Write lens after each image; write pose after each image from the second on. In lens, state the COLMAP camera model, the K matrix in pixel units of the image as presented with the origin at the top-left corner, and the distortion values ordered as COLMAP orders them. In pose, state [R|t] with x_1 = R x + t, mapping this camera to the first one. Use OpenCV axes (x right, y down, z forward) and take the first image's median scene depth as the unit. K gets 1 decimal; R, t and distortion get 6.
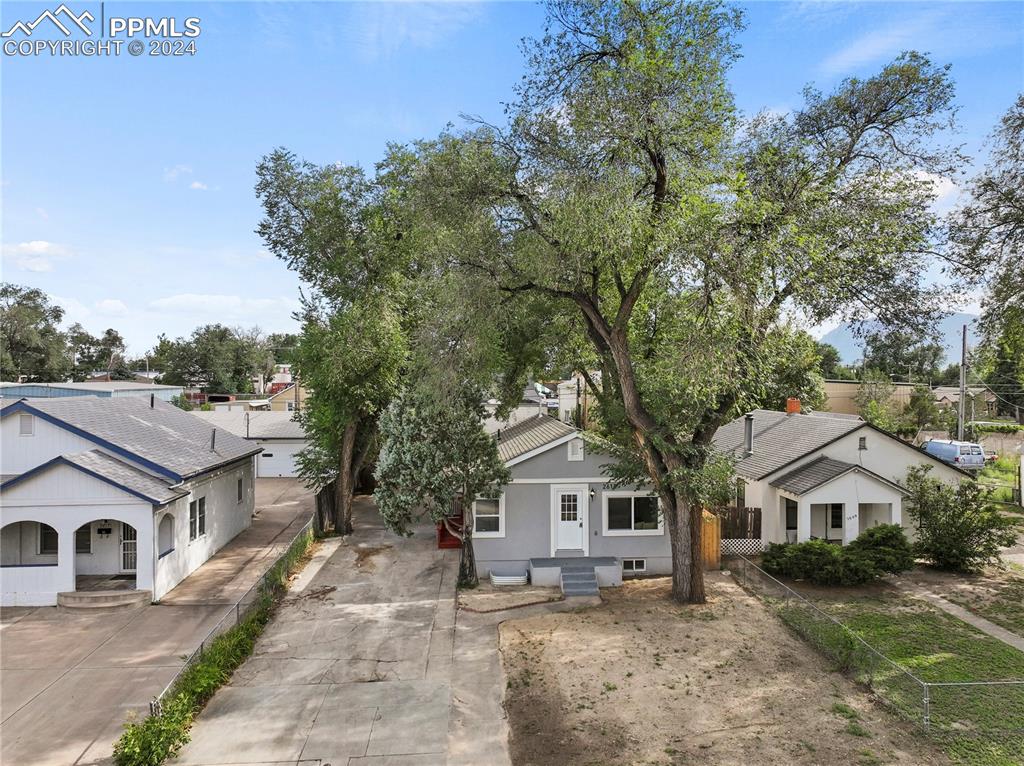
lens RADIAL K [[715.6, 0, 511.2], [0, 715.6, 381.6], [0, 0, 1]] dist [-0.003807, -0.001733]
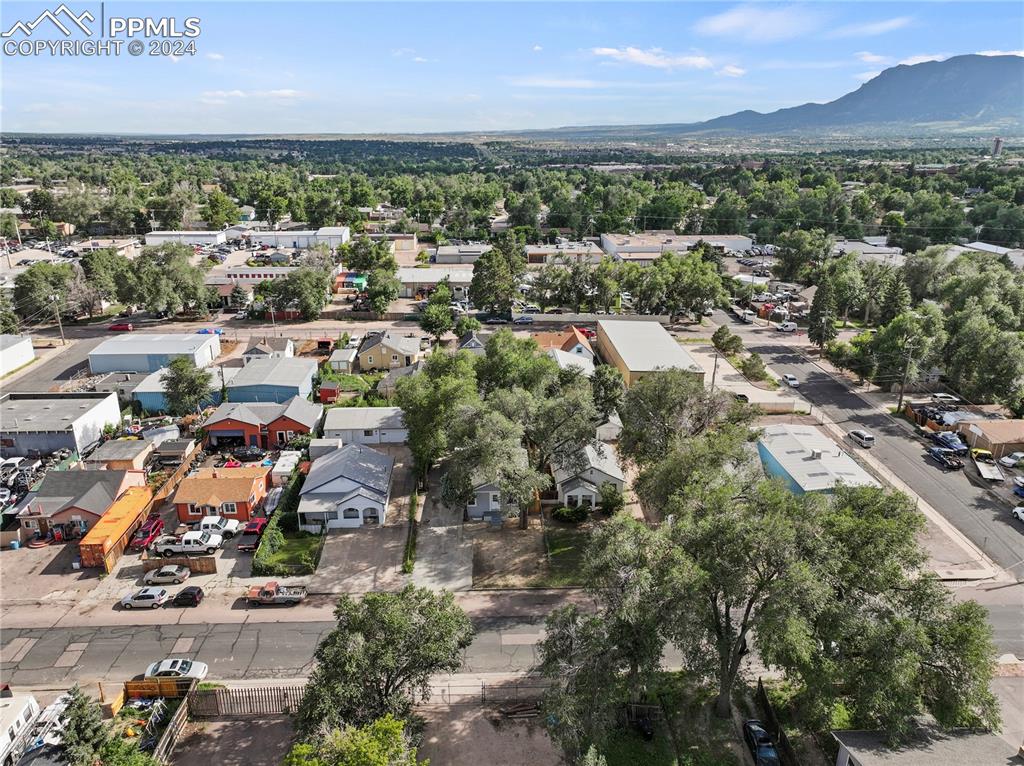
lens RADIAL K [[715.6, 0, 511.1], [0, 715.6, 383.4], [0, 0, 1]] dist [-0.003807, -0.001733]
pose [[0.999847, 0.005791, -0.016501, 0.232842], [-0.000200, 0.947301, 0.320344, -1.600129], [0.017487, -0.320292, 0.947157, -2.304158]]
